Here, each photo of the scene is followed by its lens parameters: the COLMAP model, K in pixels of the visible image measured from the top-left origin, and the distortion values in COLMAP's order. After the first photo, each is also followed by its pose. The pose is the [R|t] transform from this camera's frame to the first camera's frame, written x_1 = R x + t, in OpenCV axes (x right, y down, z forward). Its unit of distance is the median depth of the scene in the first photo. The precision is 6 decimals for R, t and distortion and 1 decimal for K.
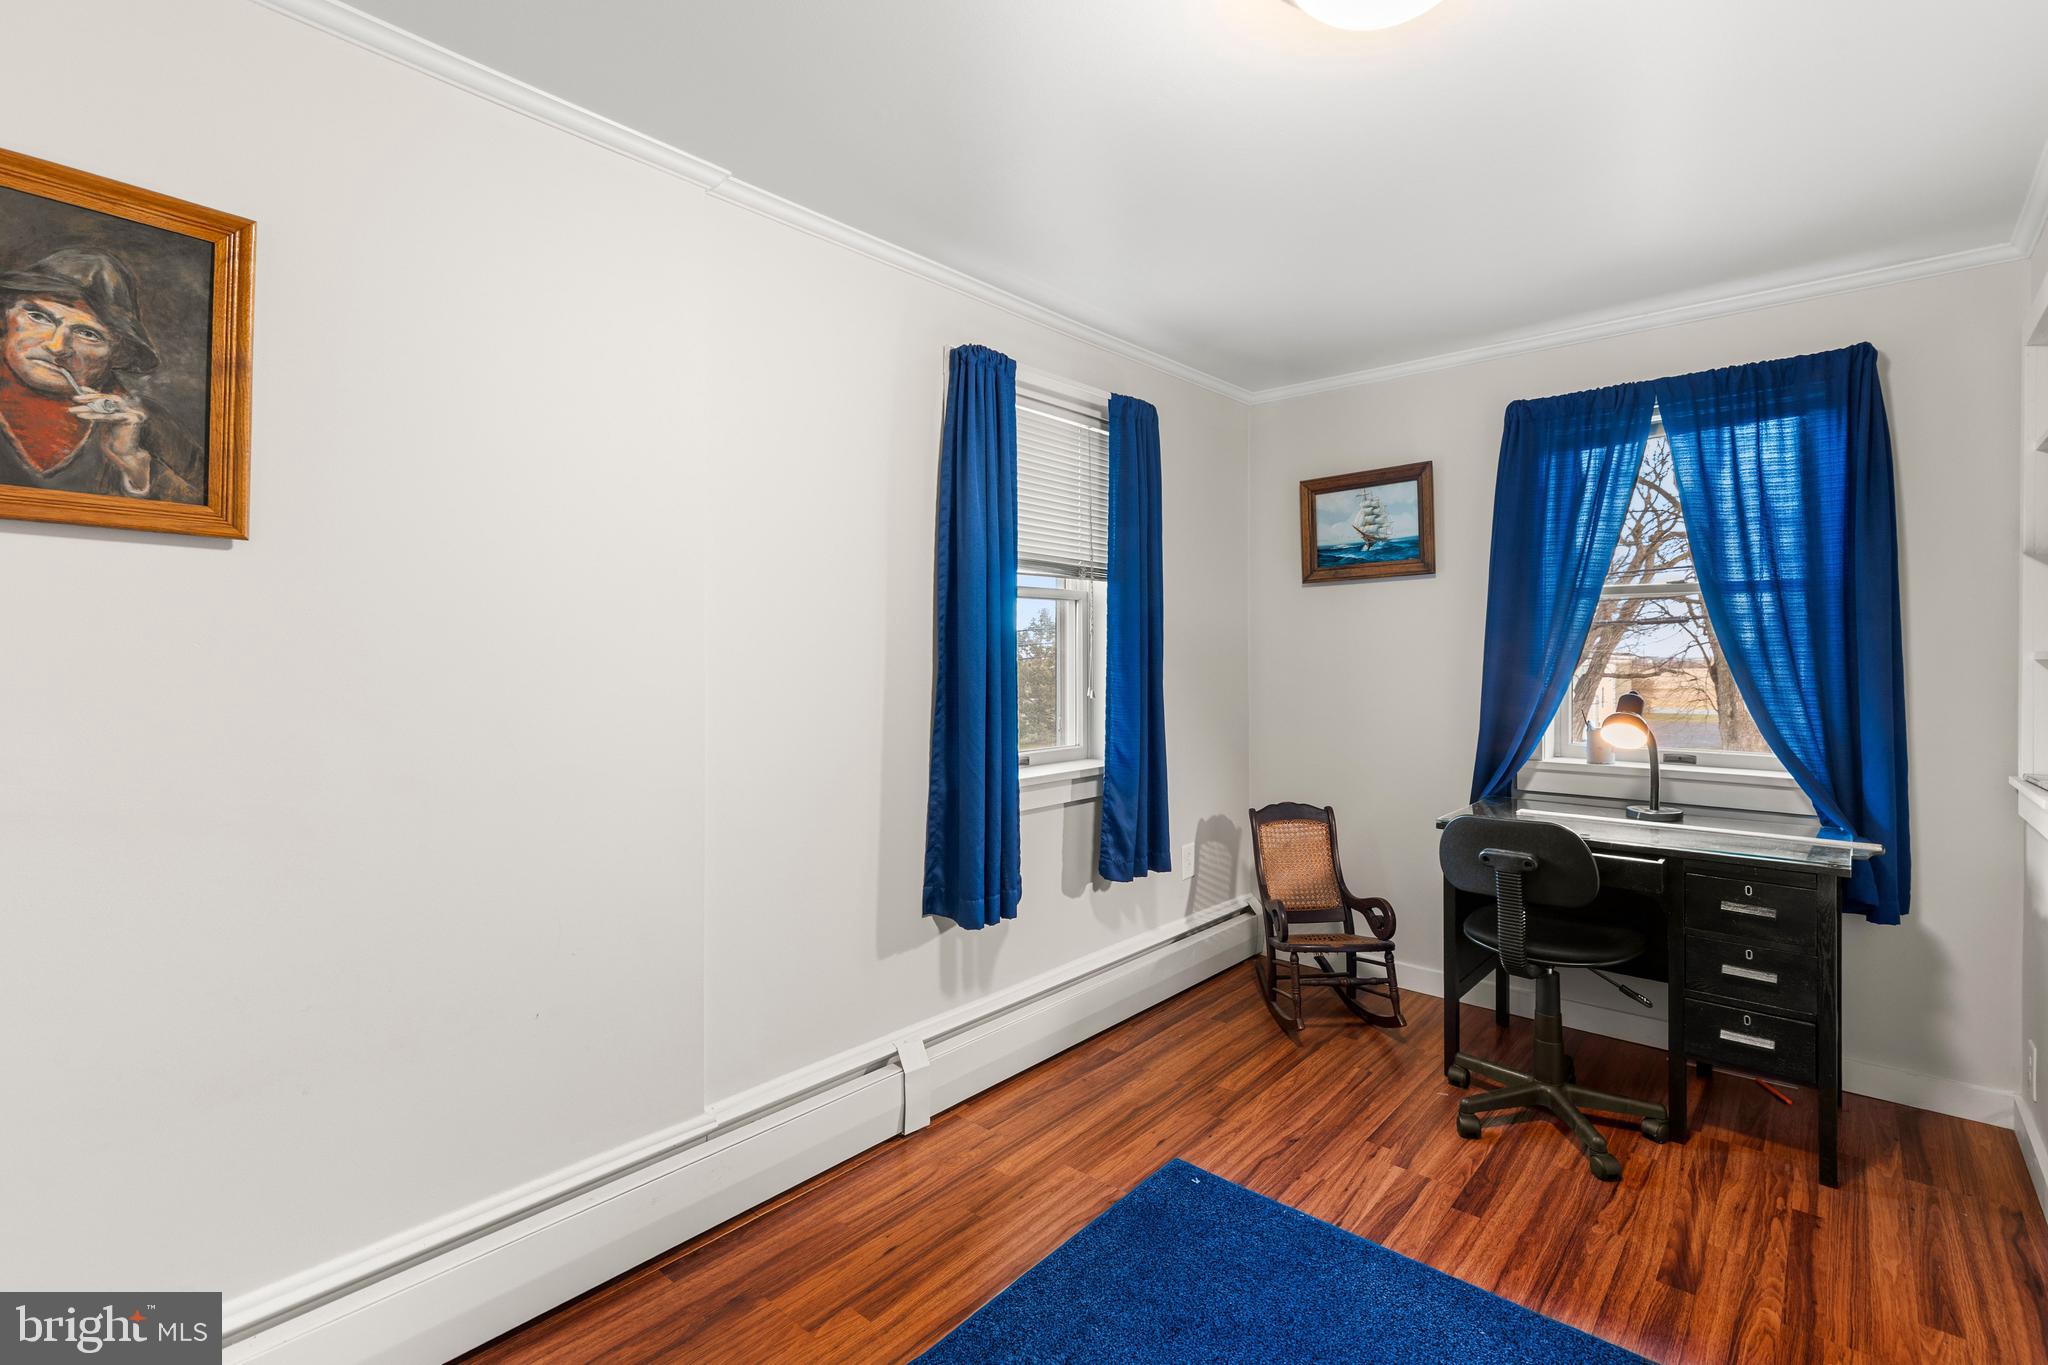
lens RADIAL K [[917.0, 0, 1058.6], [0, 917.0, 664.5], [0, 0, 1]] dist [0.002432, 0.000213]
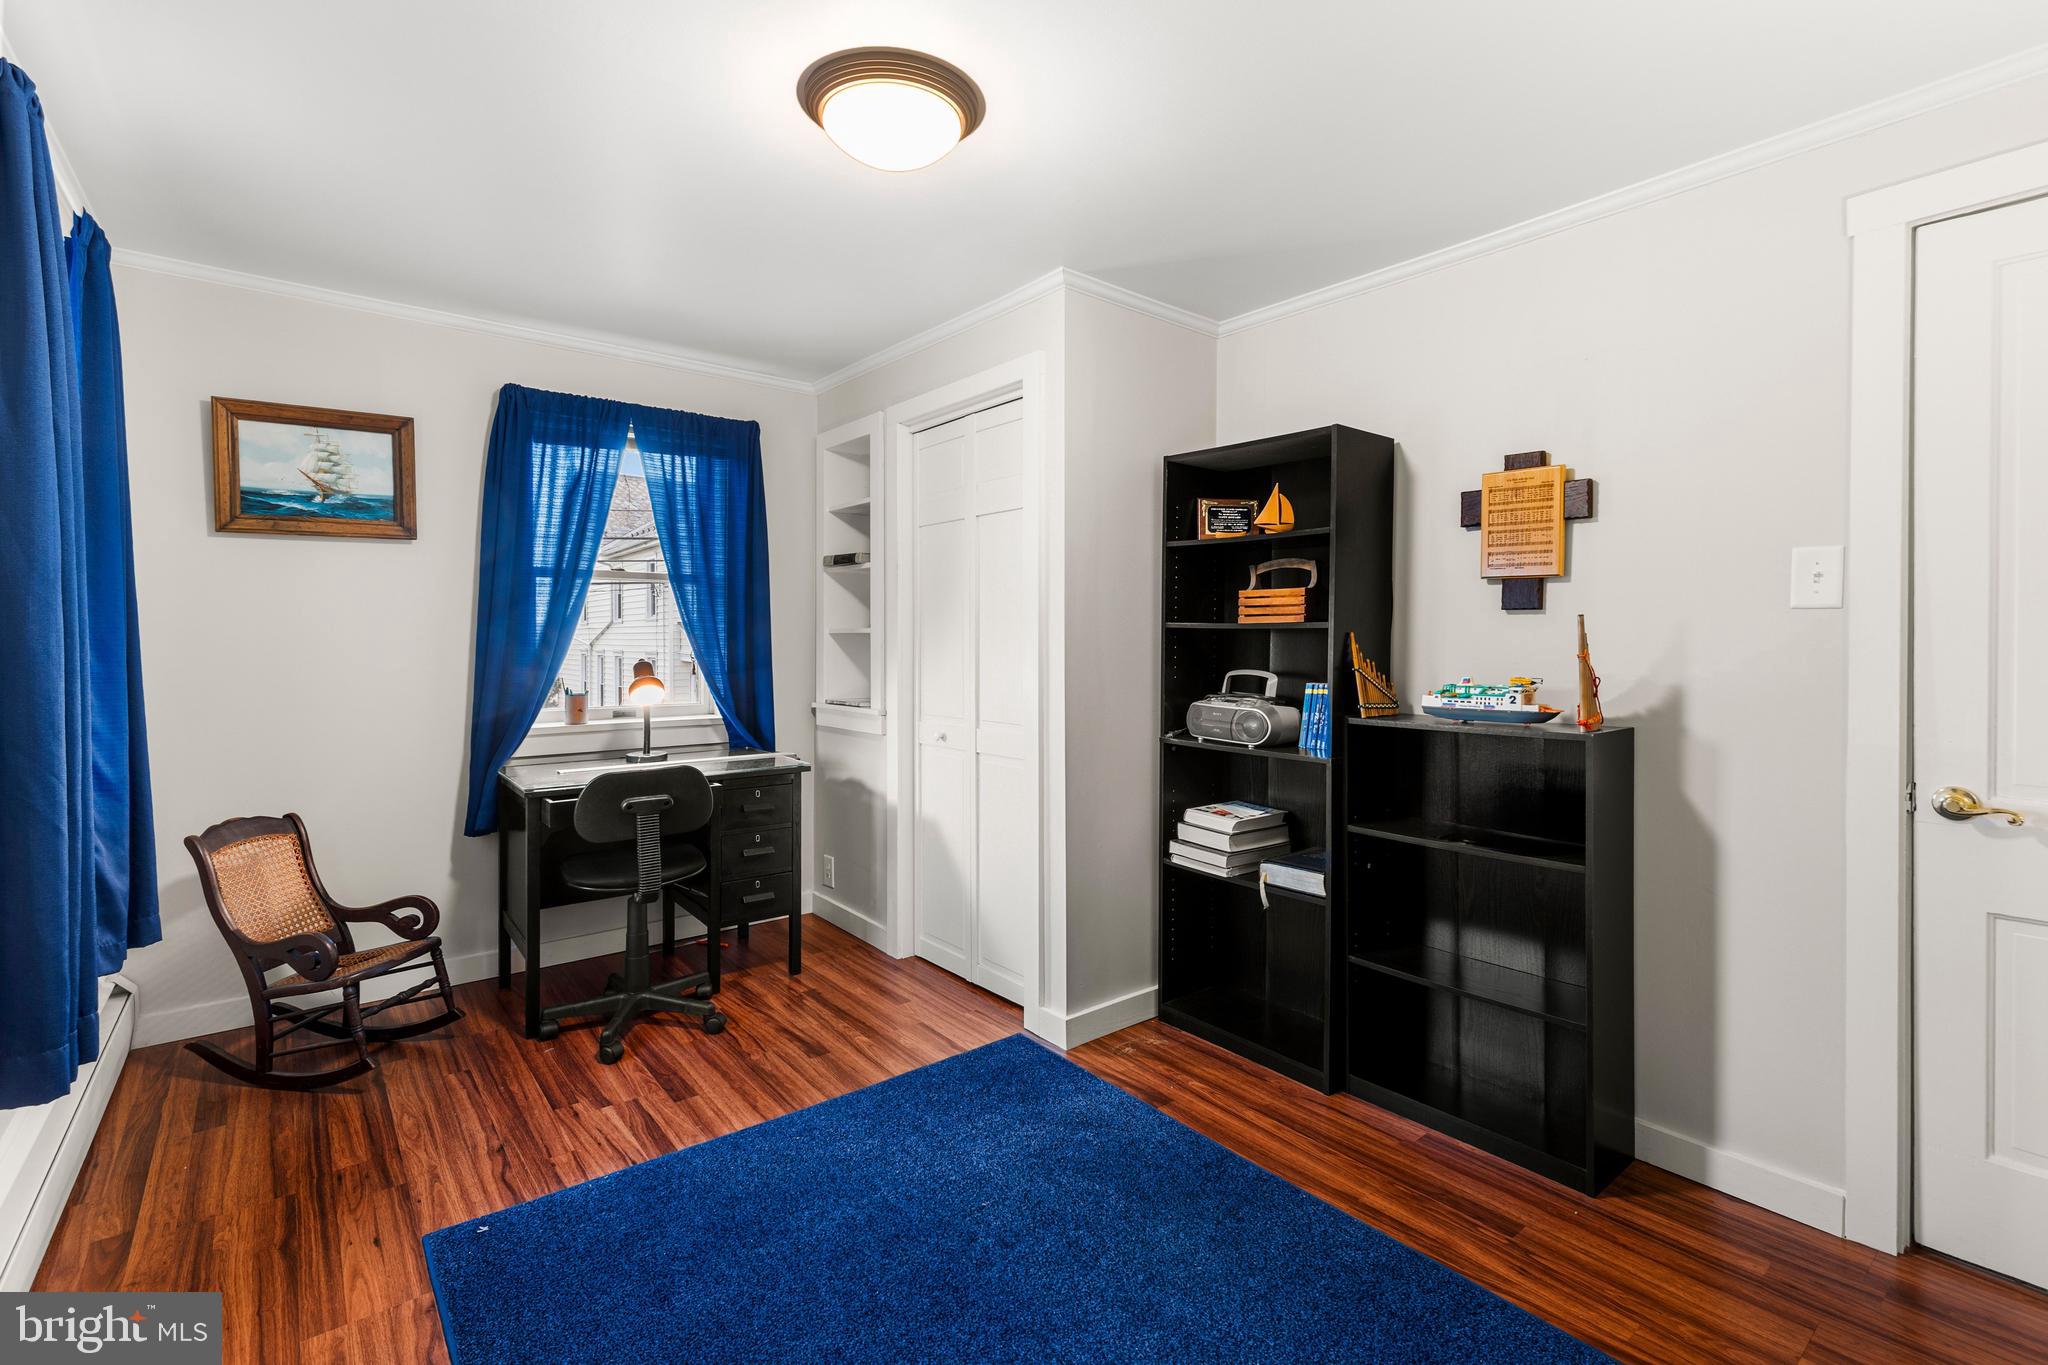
lens RADIAL K [[927.6, 0, 1022.2], [0, 927.6, 654.9], [0, 0, 1]] dist [0.002526, -0.000613]
pose [[0.192704, -0.019734, 0.981058, -0.483486], [0.005882, 0.999803, 0.018956, 0.003747], [-0.981239, 0.002117, 0.192782, 0.261616]]
